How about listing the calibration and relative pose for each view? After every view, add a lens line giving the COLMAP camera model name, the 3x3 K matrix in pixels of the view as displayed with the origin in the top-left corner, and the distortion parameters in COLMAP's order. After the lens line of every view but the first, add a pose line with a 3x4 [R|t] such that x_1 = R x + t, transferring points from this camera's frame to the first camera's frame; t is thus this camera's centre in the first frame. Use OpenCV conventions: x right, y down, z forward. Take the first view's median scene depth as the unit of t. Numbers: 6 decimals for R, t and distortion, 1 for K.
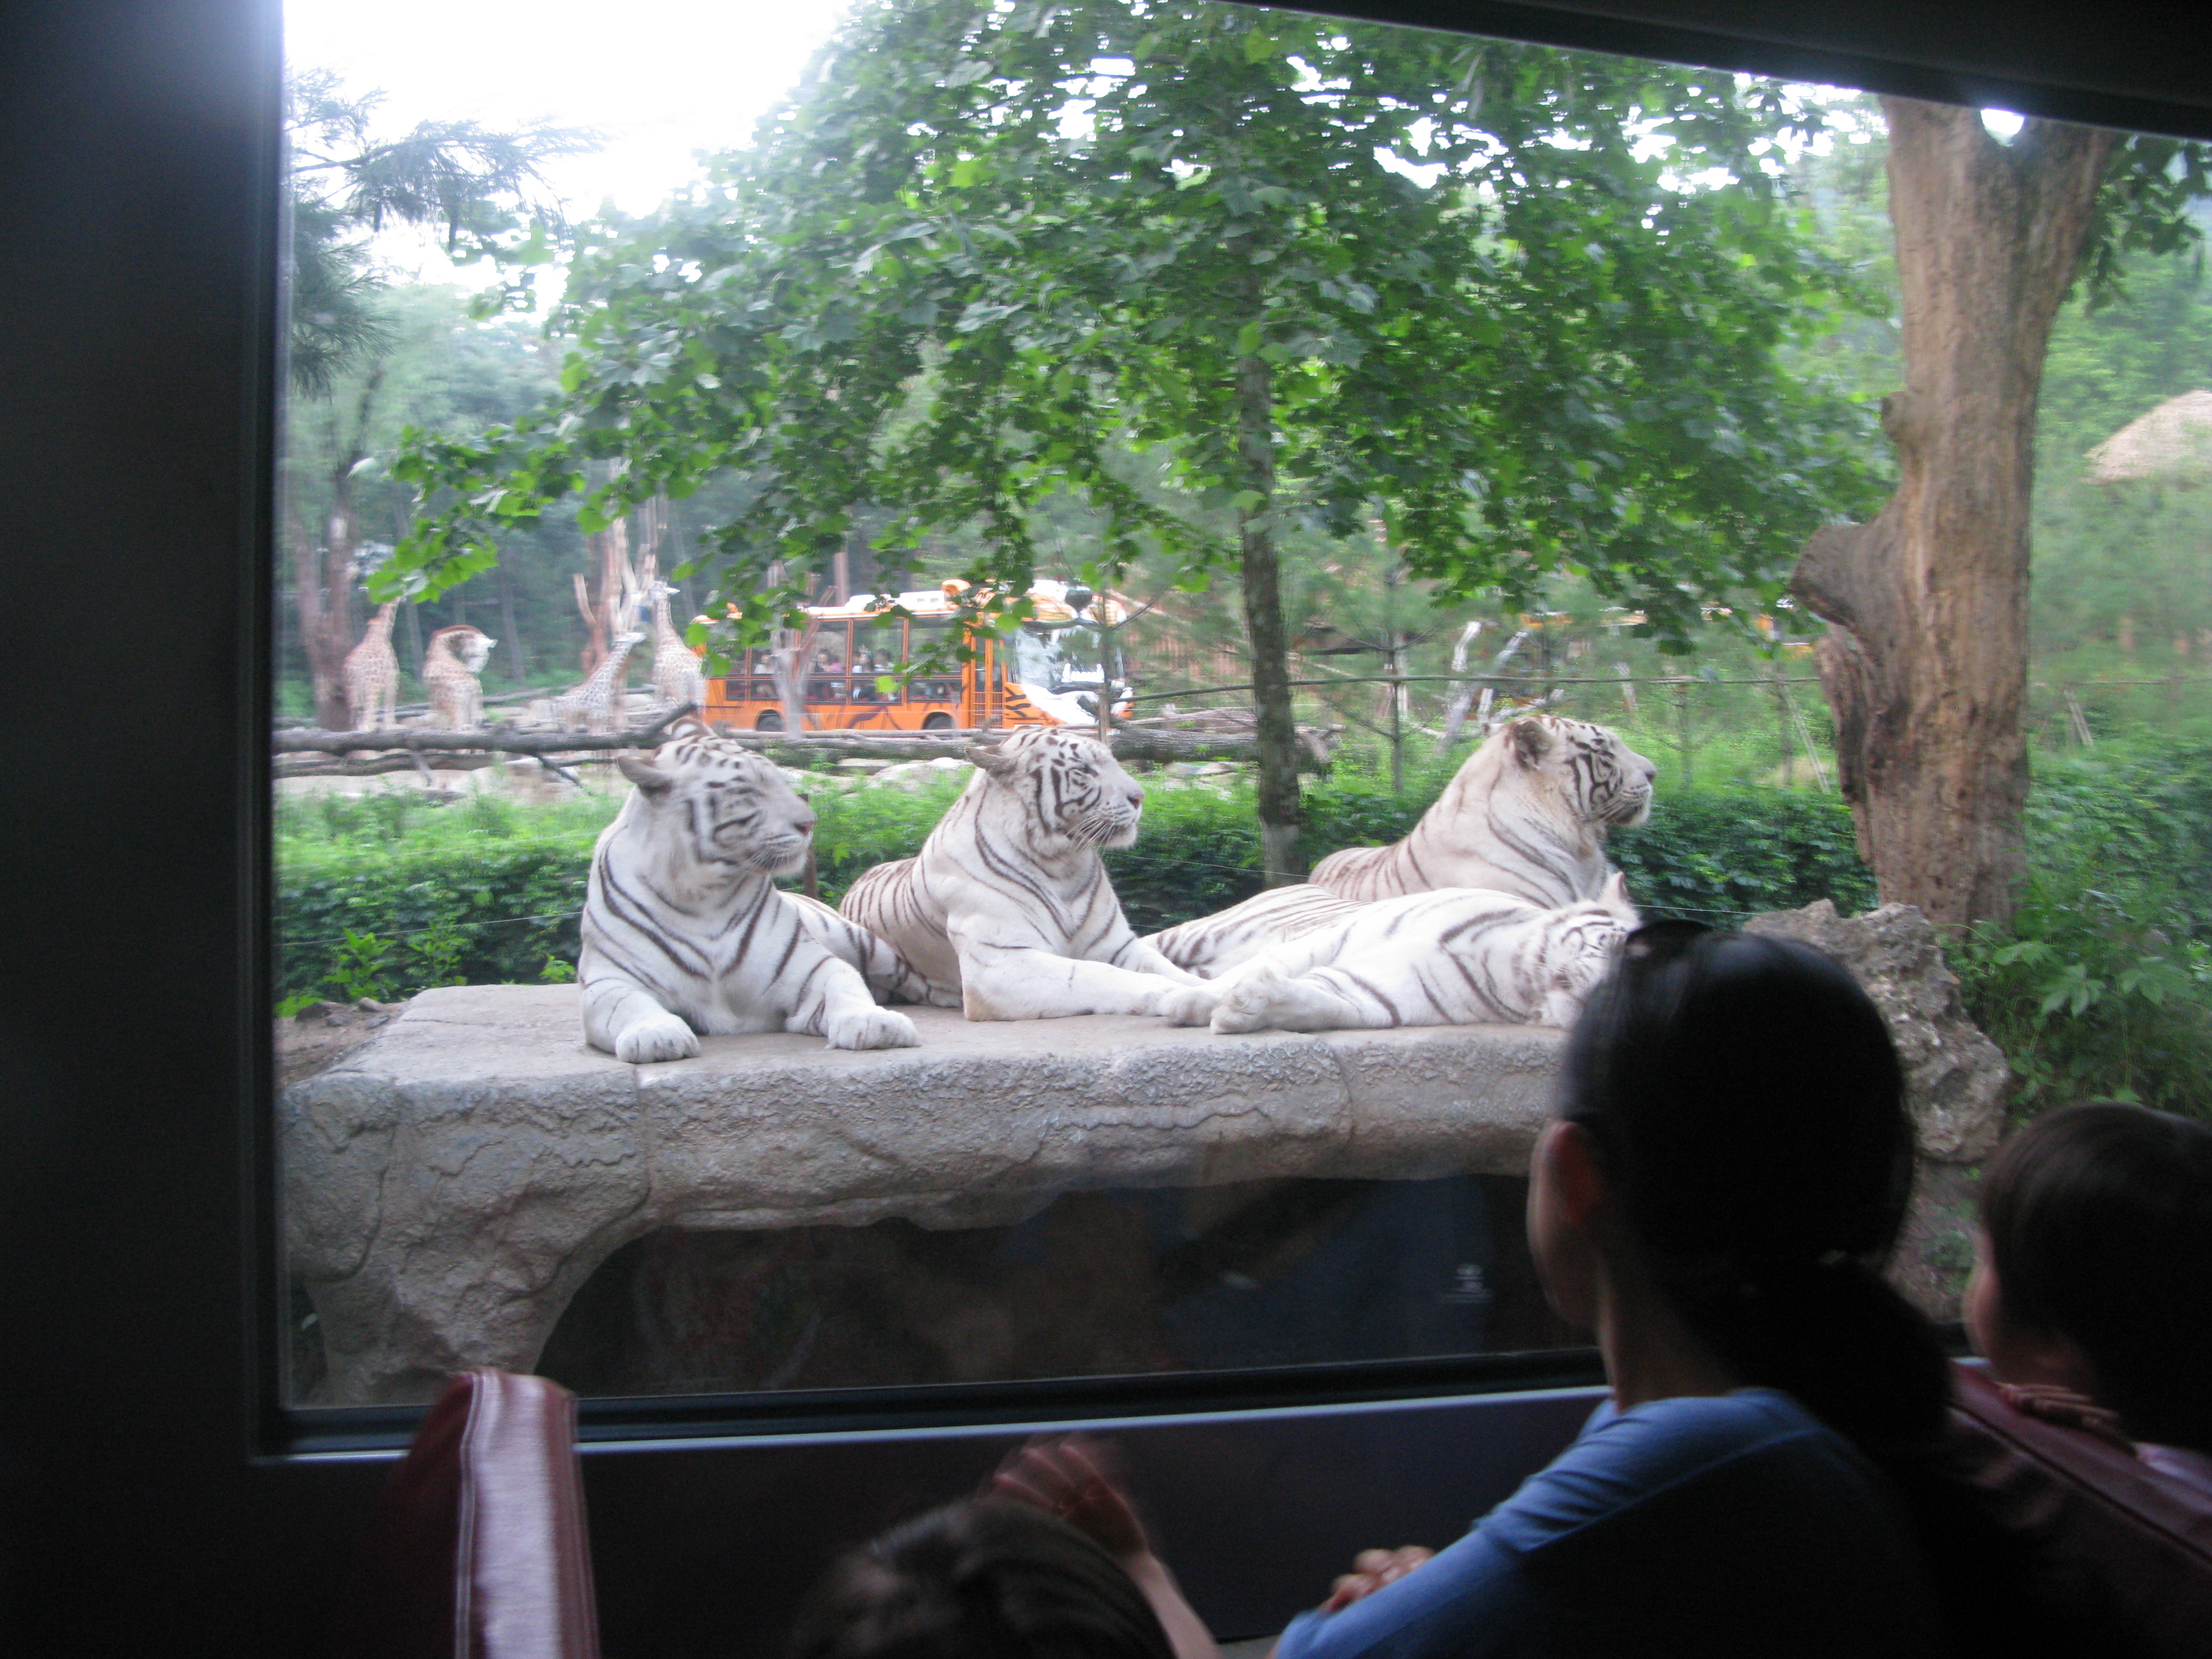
lens RADIAL K [[2192.3, 0, 1106.0], [0, 2192.3, 829.5], [0, 0, 1]] dist [-0.108433, 0.005521]
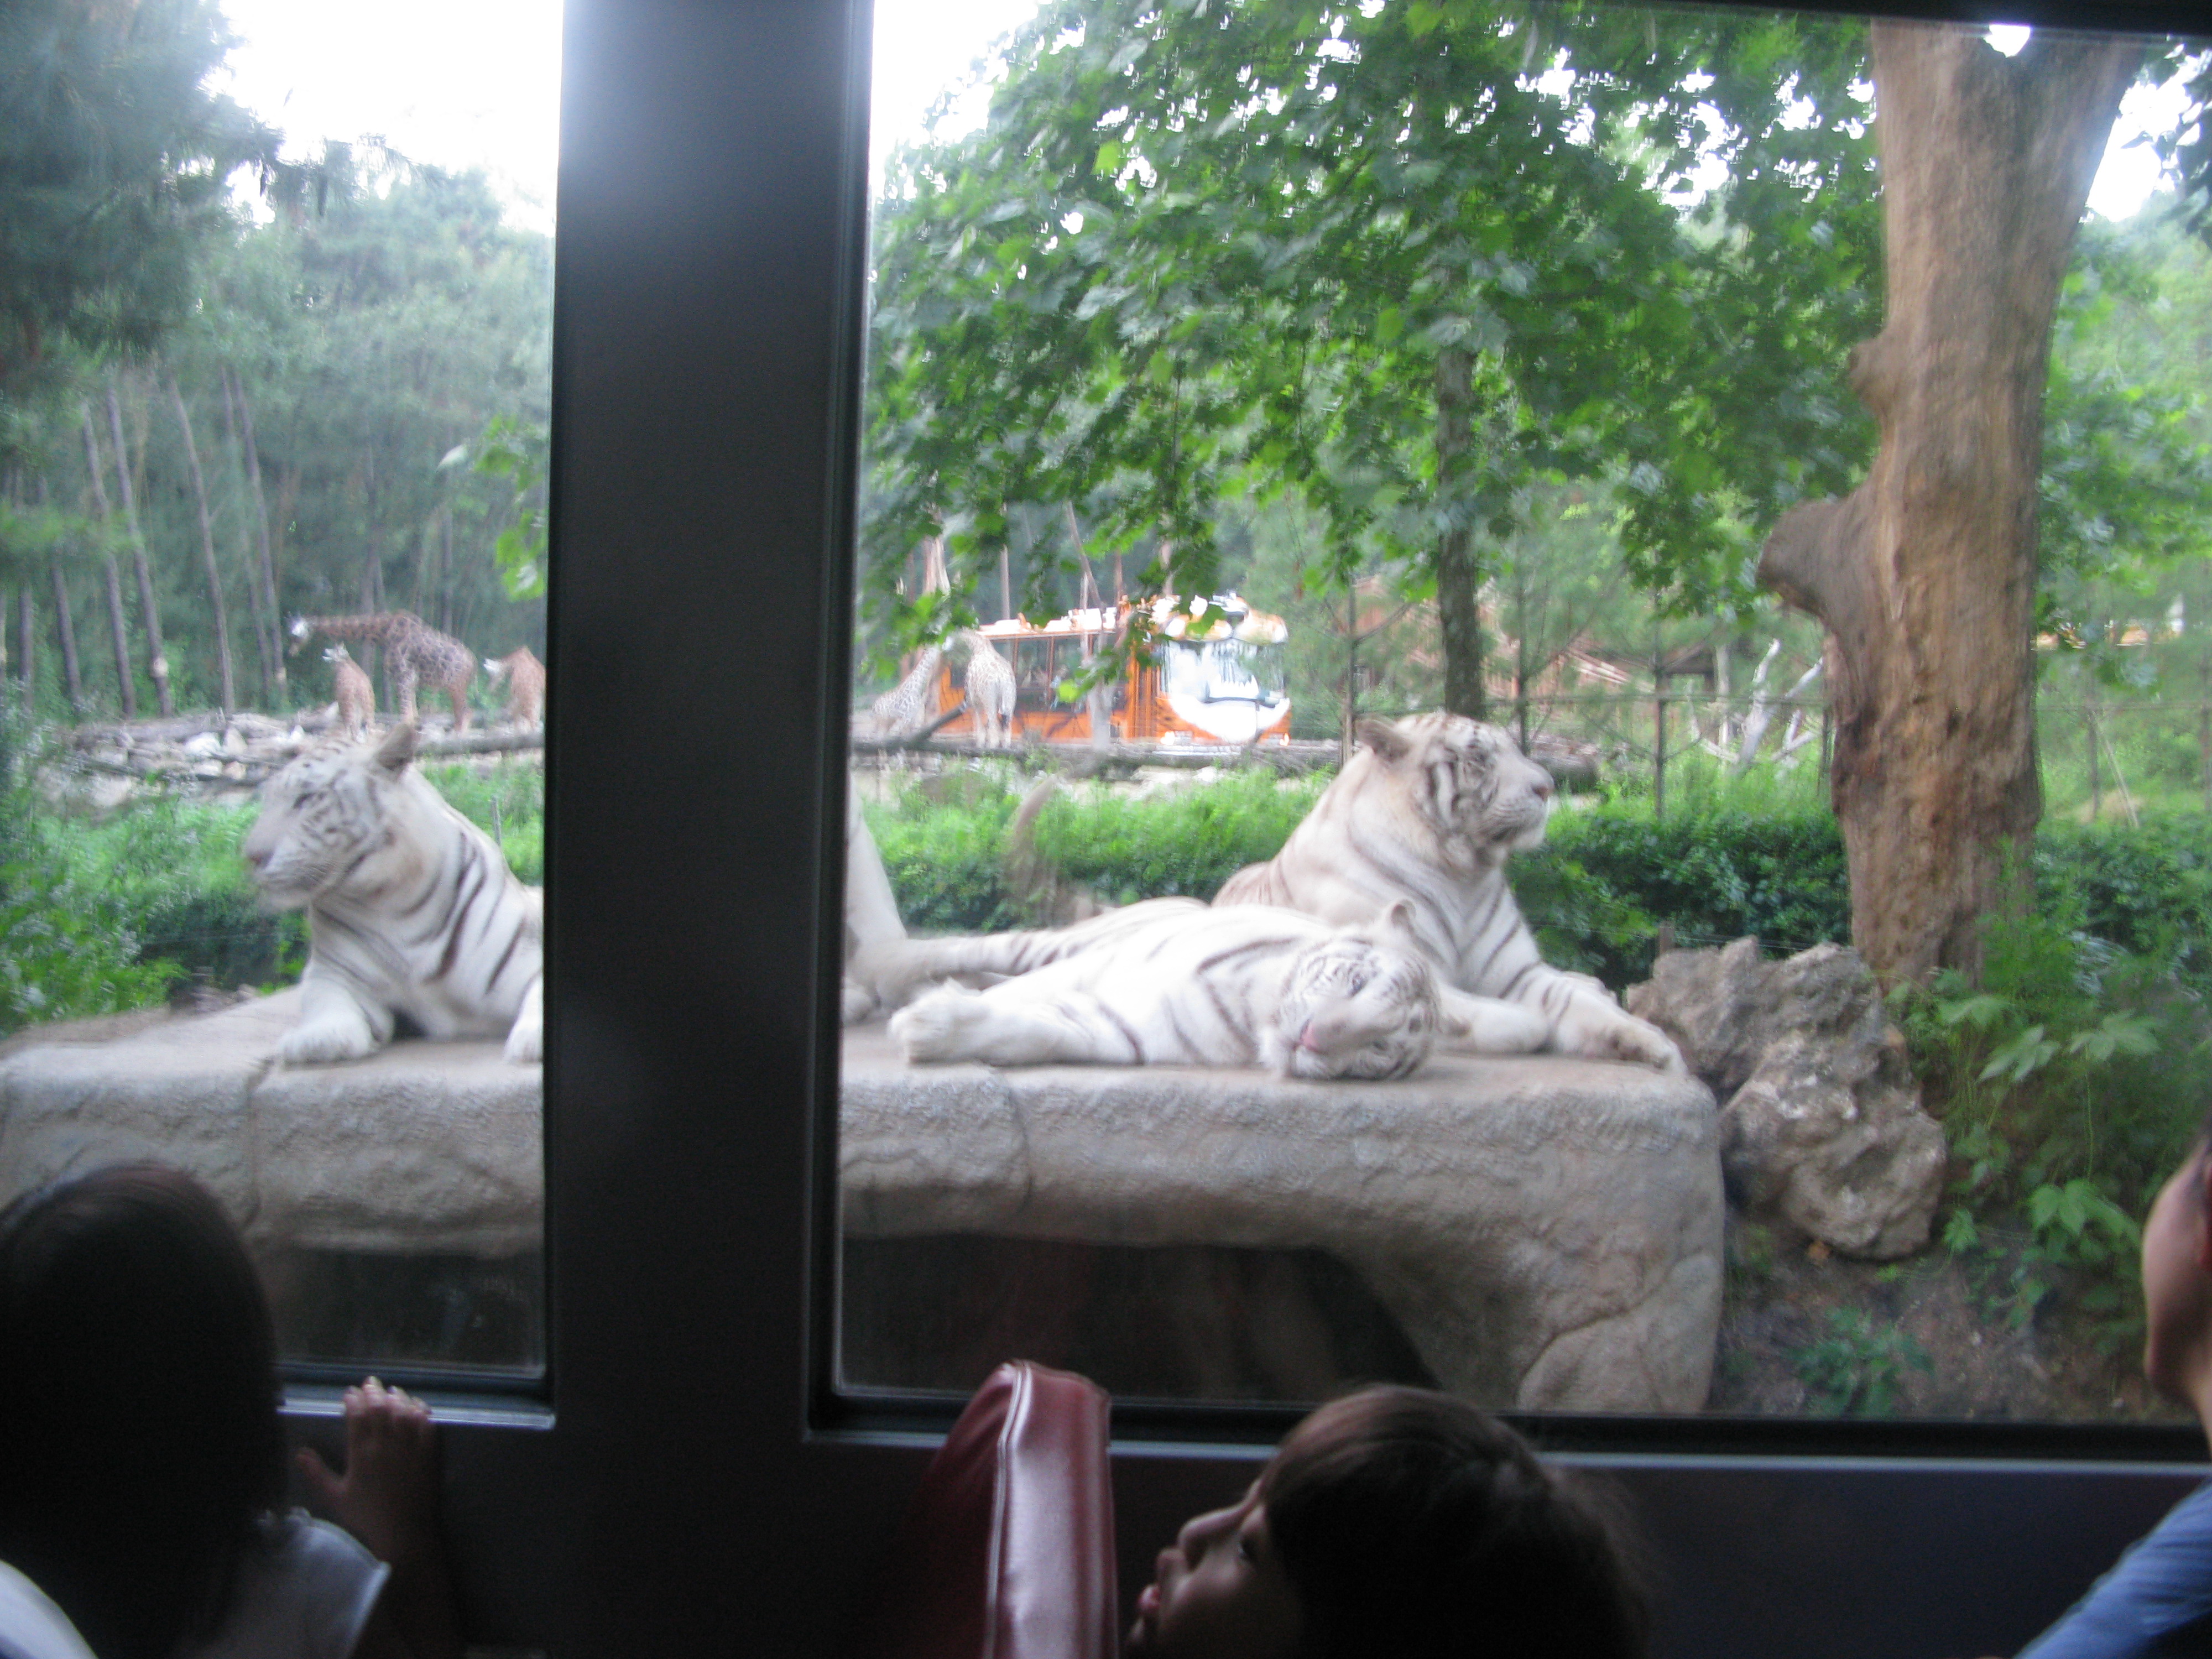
lens RADIAL K [[2204.8, 0, 1106.0], [0, 2204.8, 829.5], [0, 0, 1]] dist [-0.155727, 0.195137]
pose [[0.986345, 0.026685, -0.162514, 0.216163], [-0.027899, 0.999597, -0.005189, 0.001225], [0.162310, 0.009652, 0.986693, 0.114556]]
